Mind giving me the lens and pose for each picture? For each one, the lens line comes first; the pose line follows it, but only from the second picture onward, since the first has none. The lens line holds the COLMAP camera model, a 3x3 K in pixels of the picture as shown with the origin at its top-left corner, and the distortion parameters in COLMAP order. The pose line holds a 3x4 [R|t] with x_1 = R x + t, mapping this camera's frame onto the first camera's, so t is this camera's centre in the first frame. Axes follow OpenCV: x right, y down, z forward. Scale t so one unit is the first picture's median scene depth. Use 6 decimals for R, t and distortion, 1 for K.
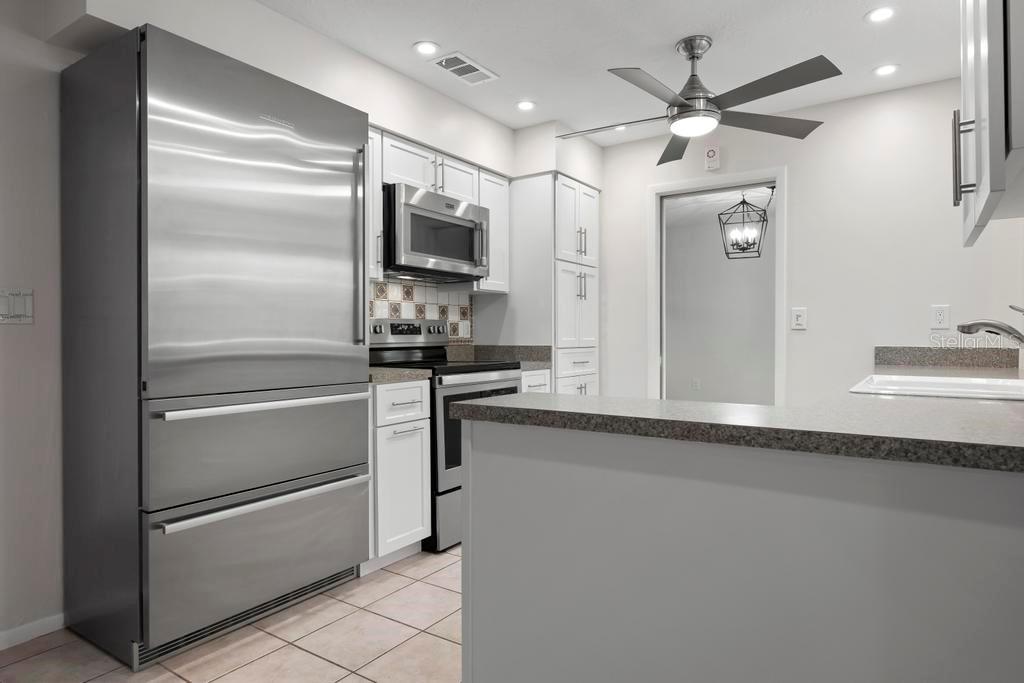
lens RADIAL K [[603.0, 0, 512.0], [0, 603.0, 341.5], [0, 0, 1]] dist [-0.002019, -0.000081]
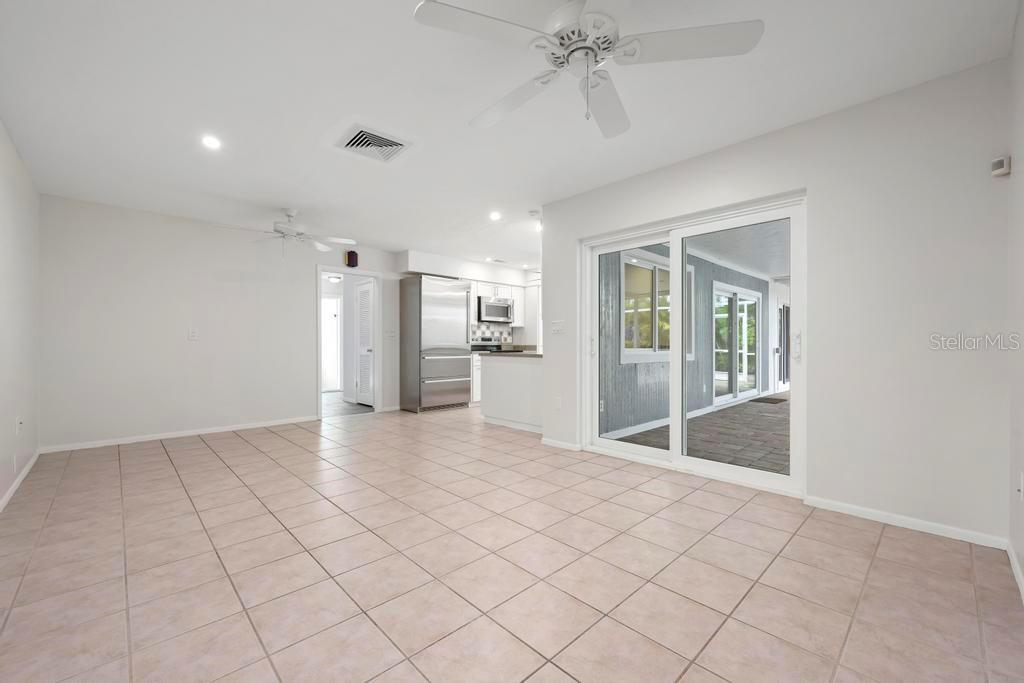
lens RADIAL K [[413.5, 0, 516.8], [0, 413.5, 342.7], [0, 0, 1]] dist [0.003107, 0.000175]
pose [[0.979052, -0.000699, -0.203611, 0.445393], [-0.001800, 0.999925, -0.012086, 0.023466], [0.203604, 0.012199, 0.978977, -1.149174]]
